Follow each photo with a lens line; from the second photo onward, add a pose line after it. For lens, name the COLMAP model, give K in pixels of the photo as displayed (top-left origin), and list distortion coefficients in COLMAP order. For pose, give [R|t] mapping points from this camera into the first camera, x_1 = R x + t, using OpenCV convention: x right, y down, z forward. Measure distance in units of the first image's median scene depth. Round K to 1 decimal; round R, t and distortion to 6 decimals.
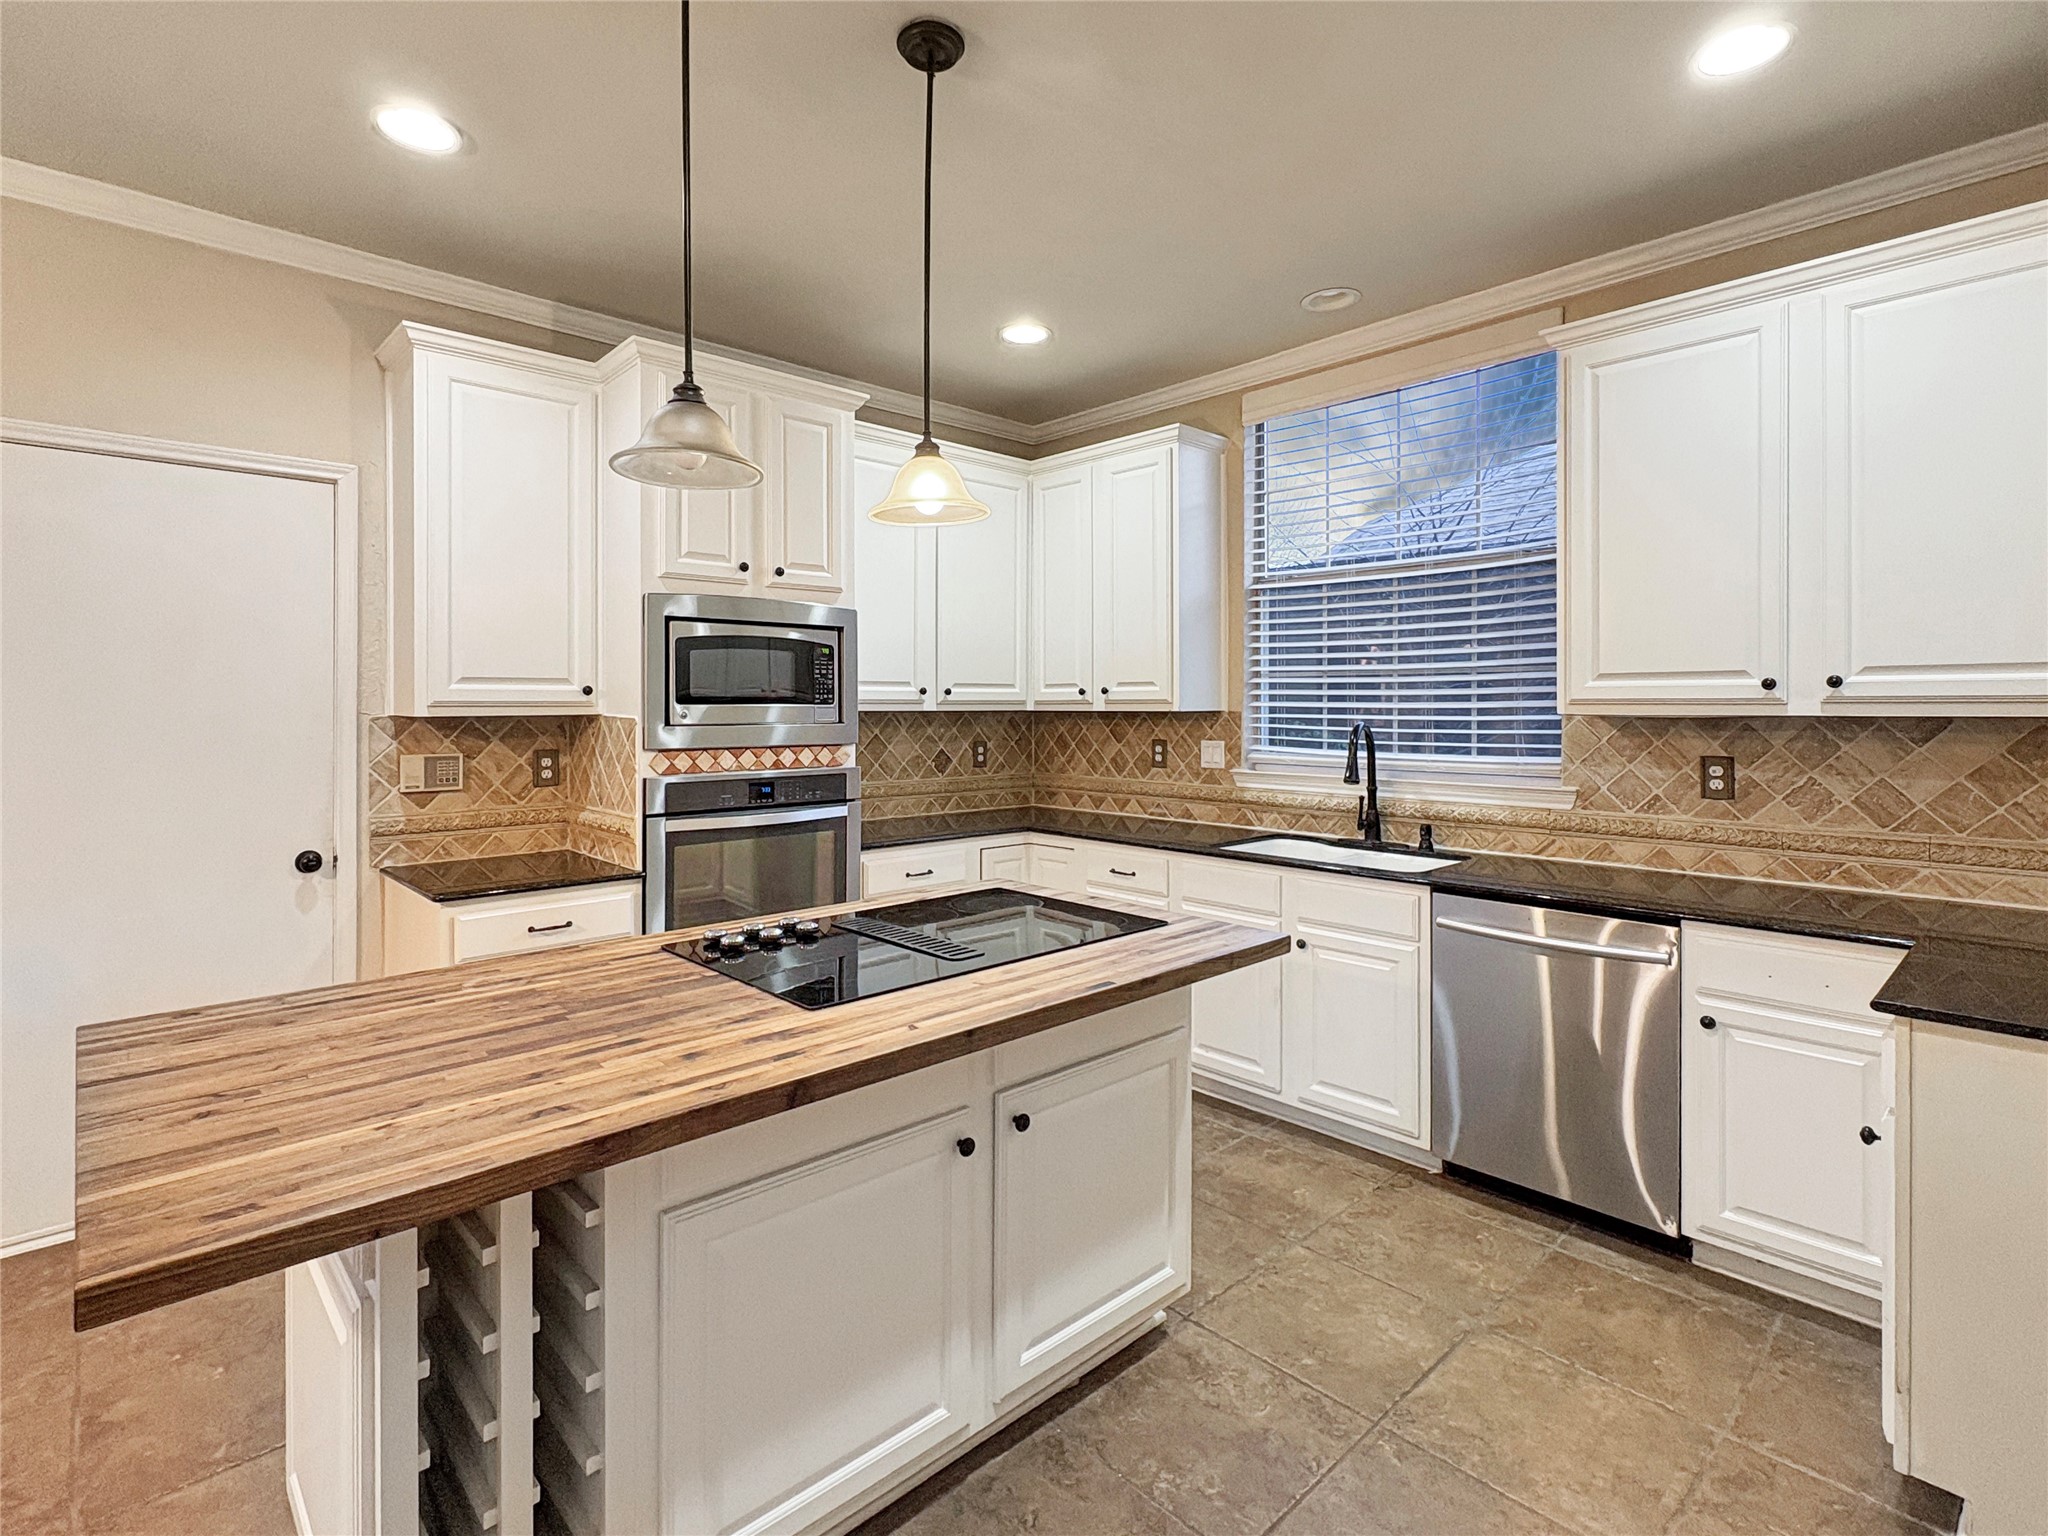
lens RADIAL K [[1001.7, 0, 1029.0], [0, 1001.7, 711.4], [0, 0, 1]] dist [0.006069, -0.000930]
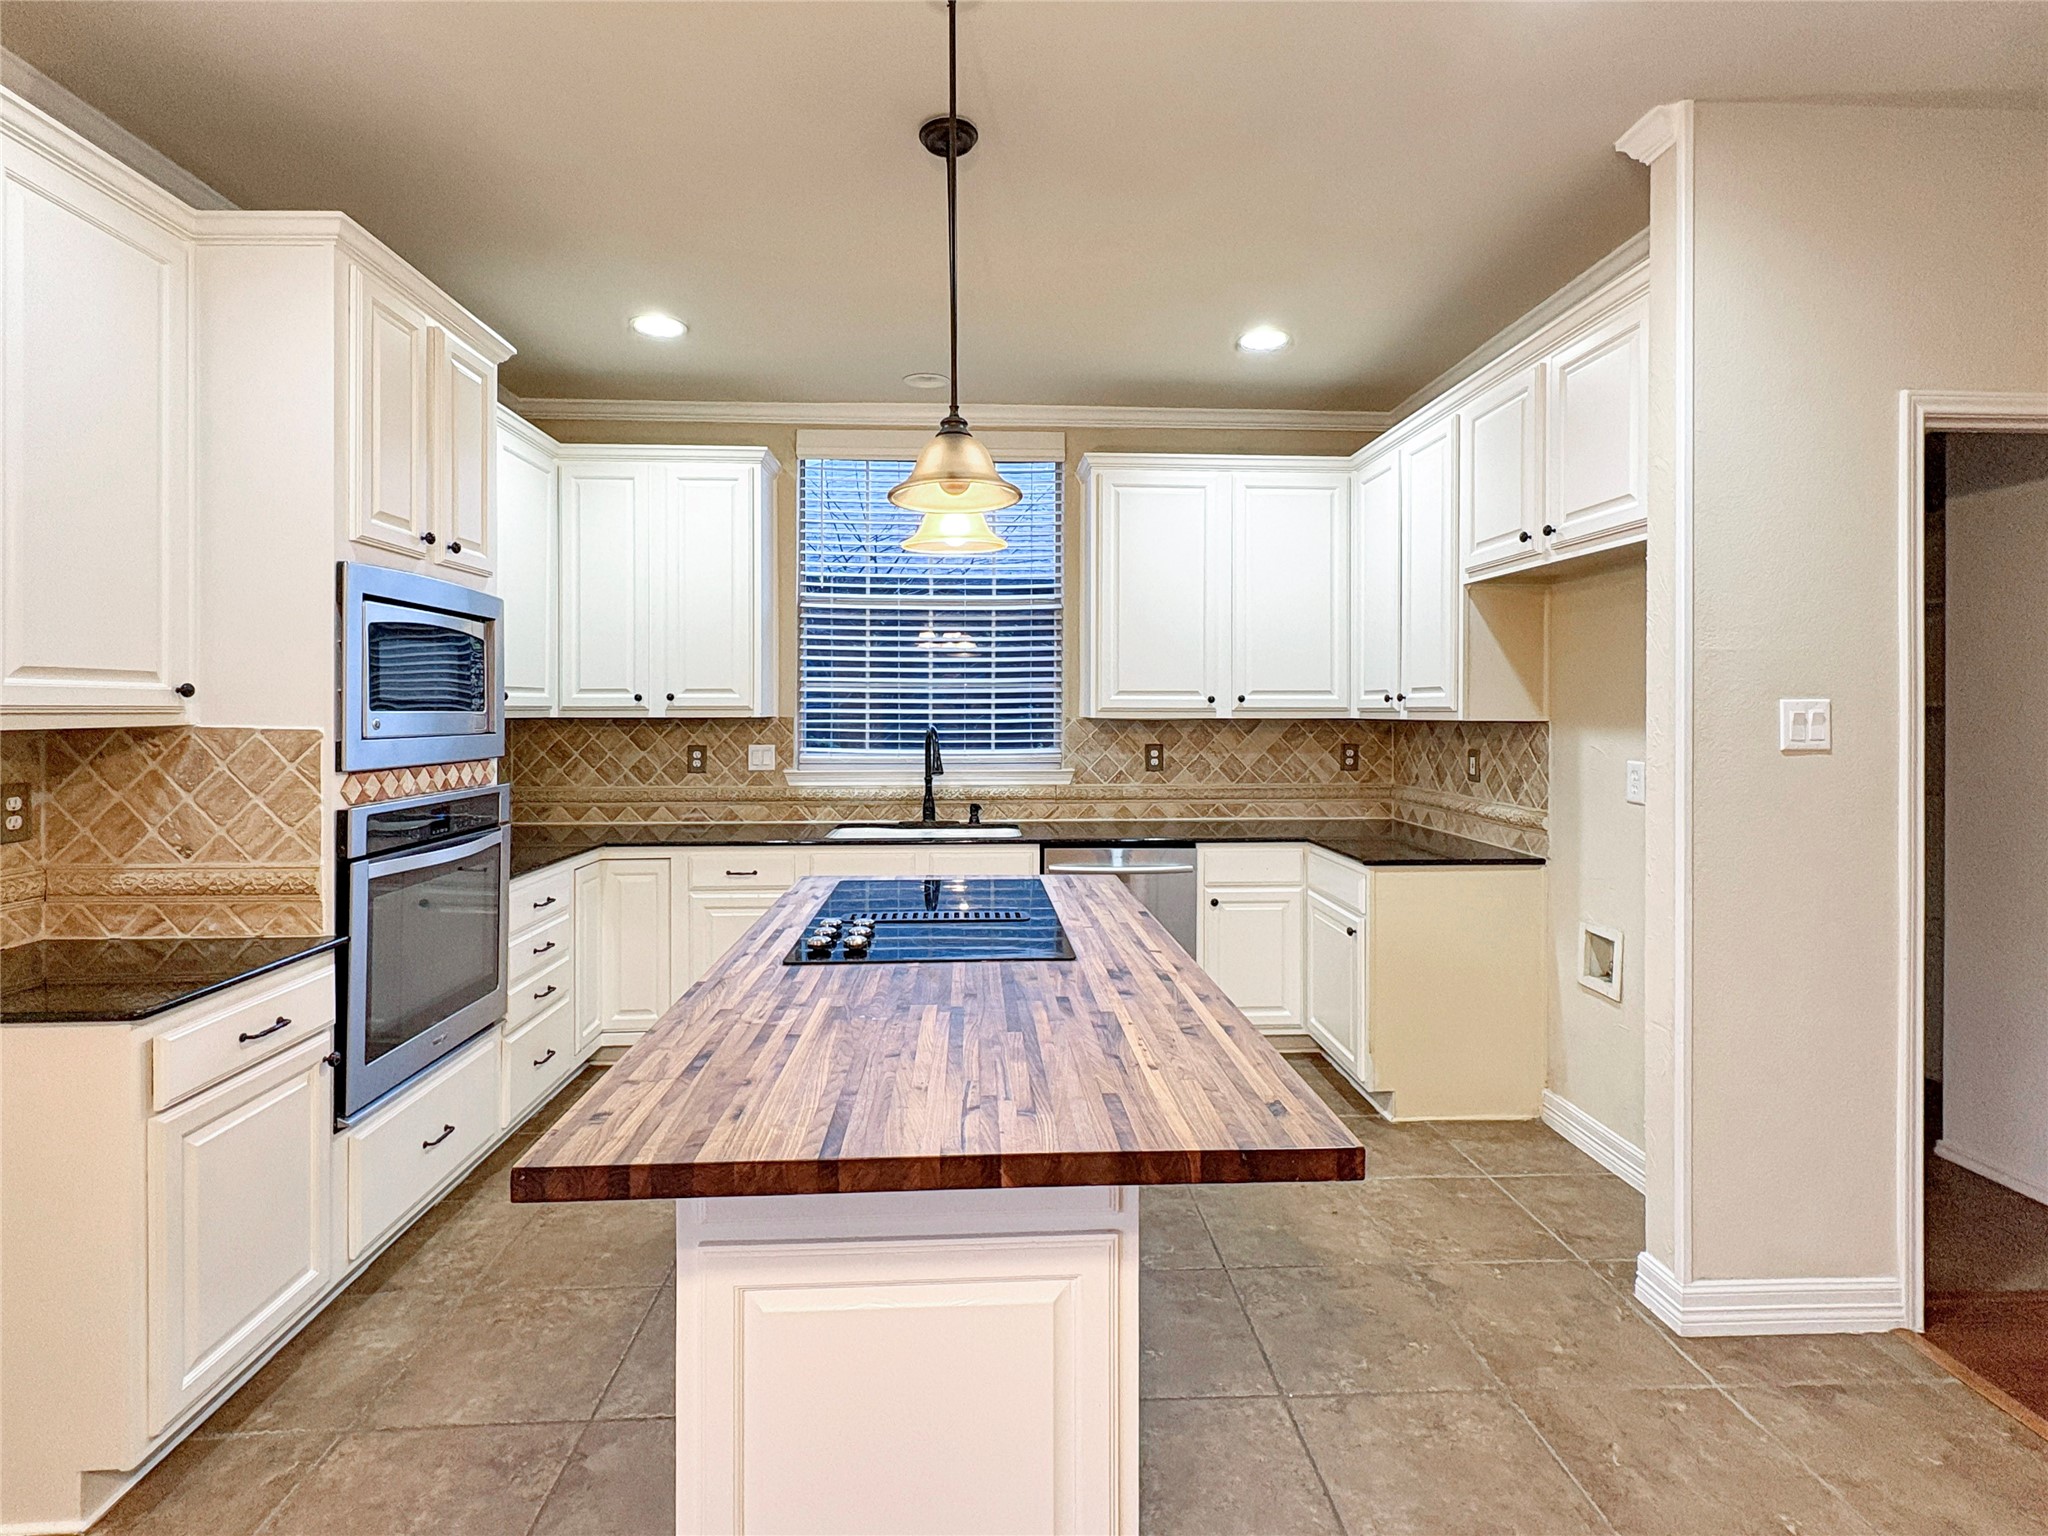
lens RADIAL K [[1001.7, 0, 1029.0], [0, 1001.7, 711.4], [0, 0, 1]] dist [0.006069, -0.000930]
pose [[0.641630, 0.000384, 0.767014, -0.586784], [0.003672, 0.999987, -0.003572, -0.001889], [-0.767005, 0.005108, 0.641620, 0.123121]]
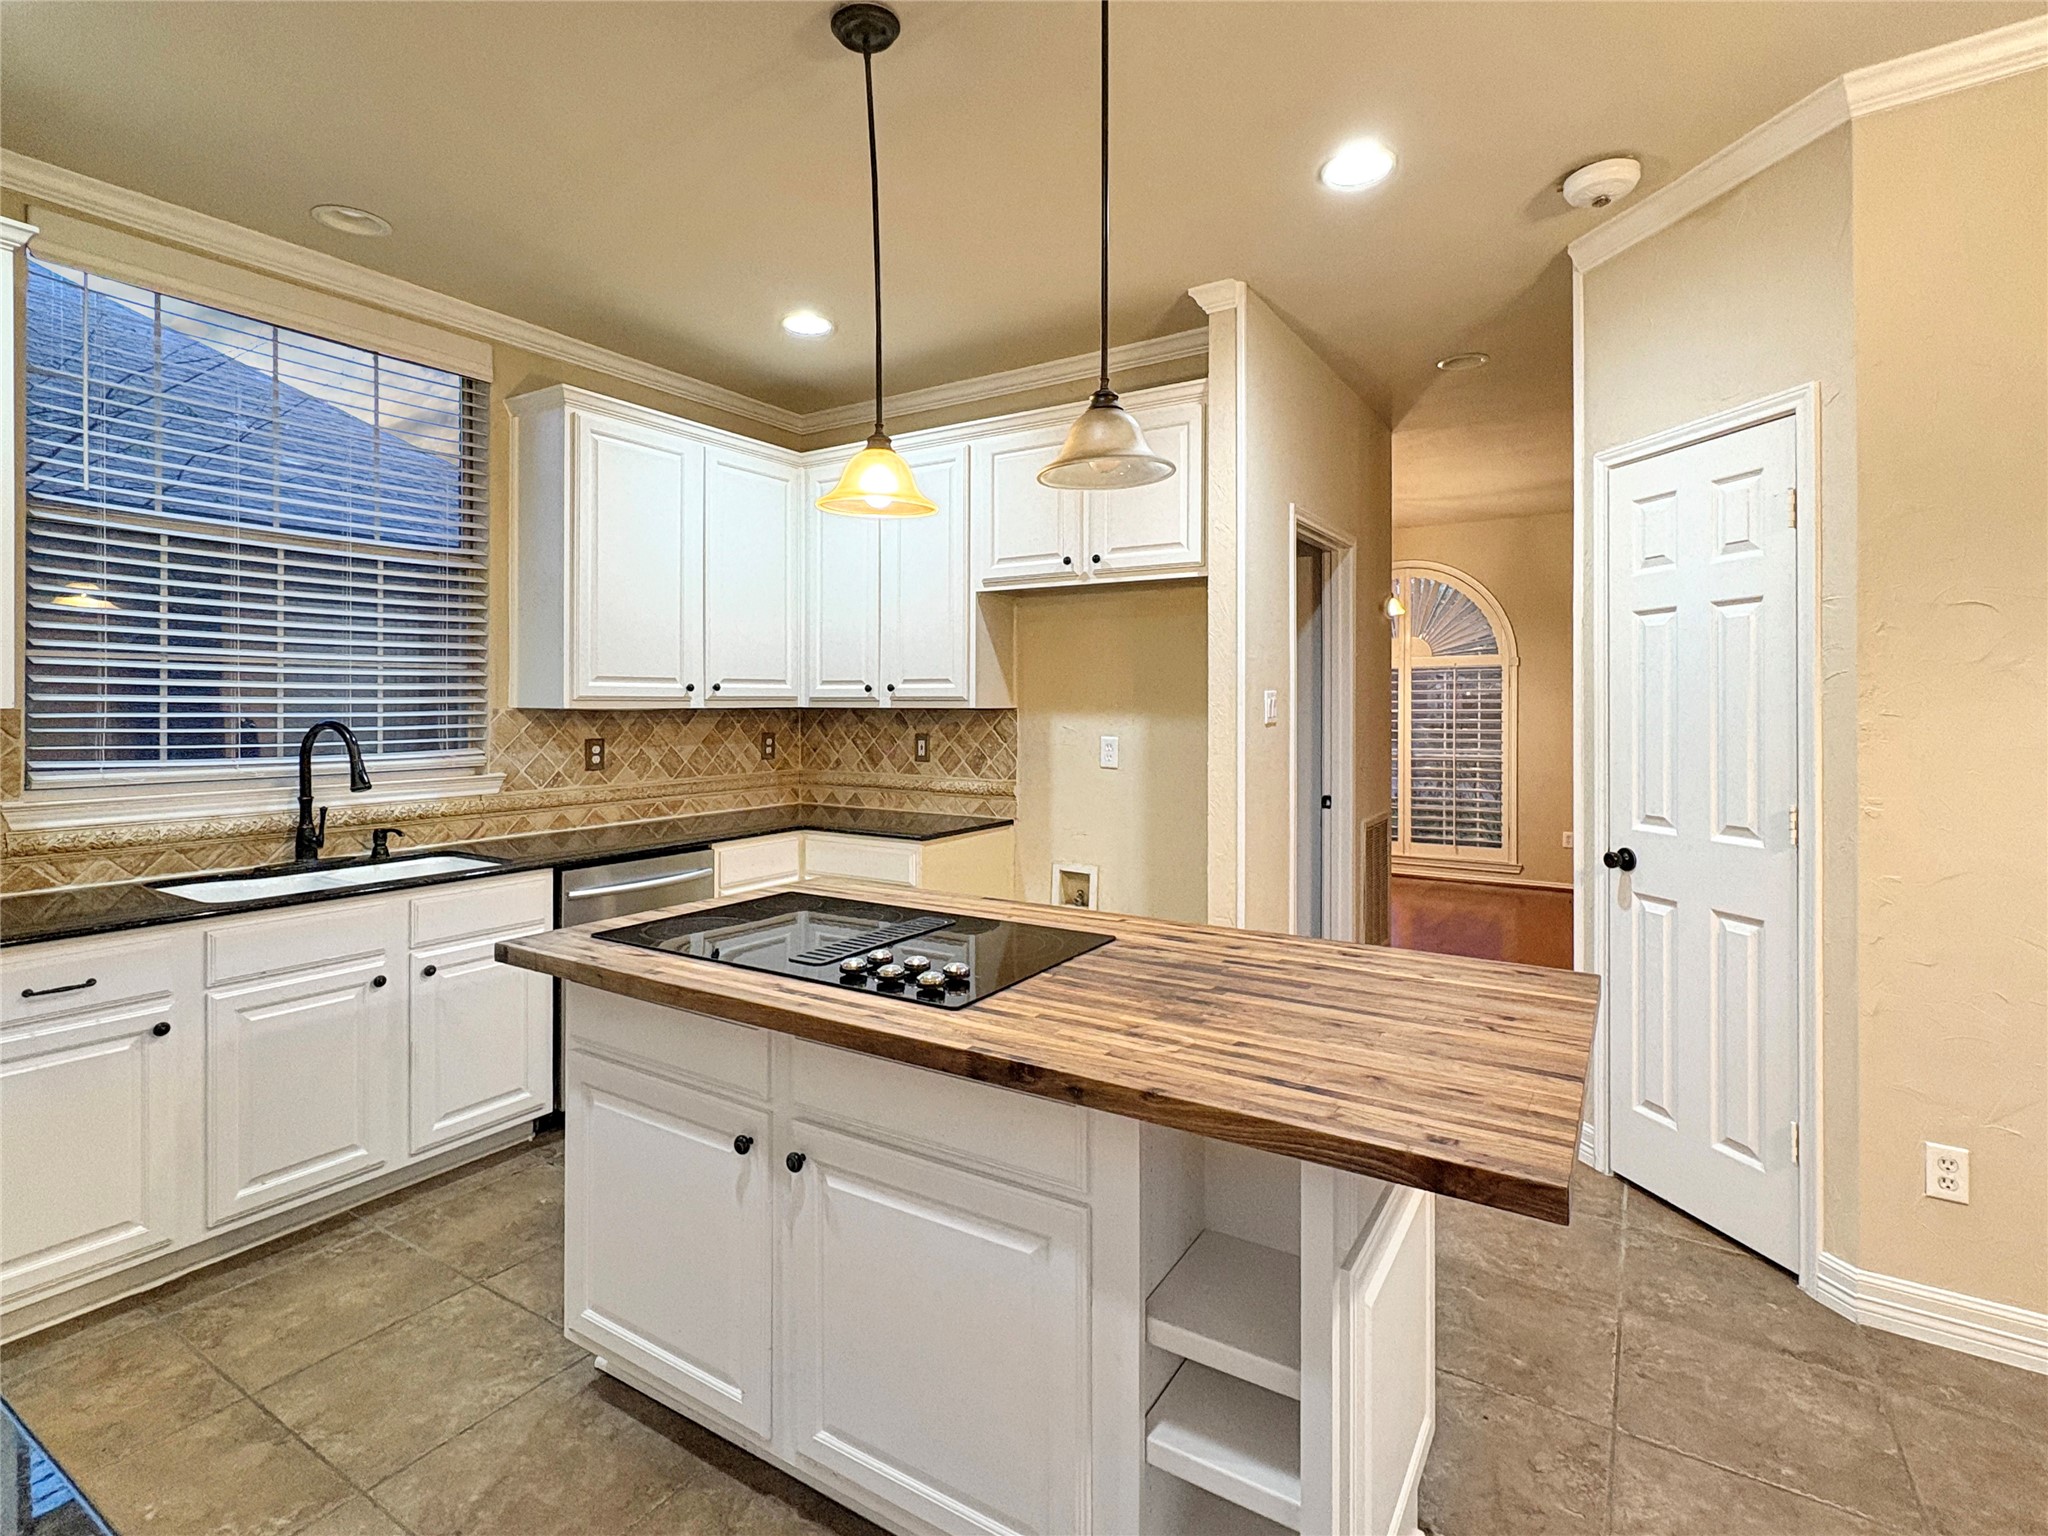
lens RADIAL K [[999.1, 0, 1026.4], [0, 999.1, 710.8], [0, 0, 1]] dist [0.000168, -0.000589]
pose [[-0.249122, -0.007245, 0.968445, -0.692083], [0.005718, 0.999944, 0.008951, -0.001724], [-0.968455, 0.007767, -0.249066, 0.691514]]
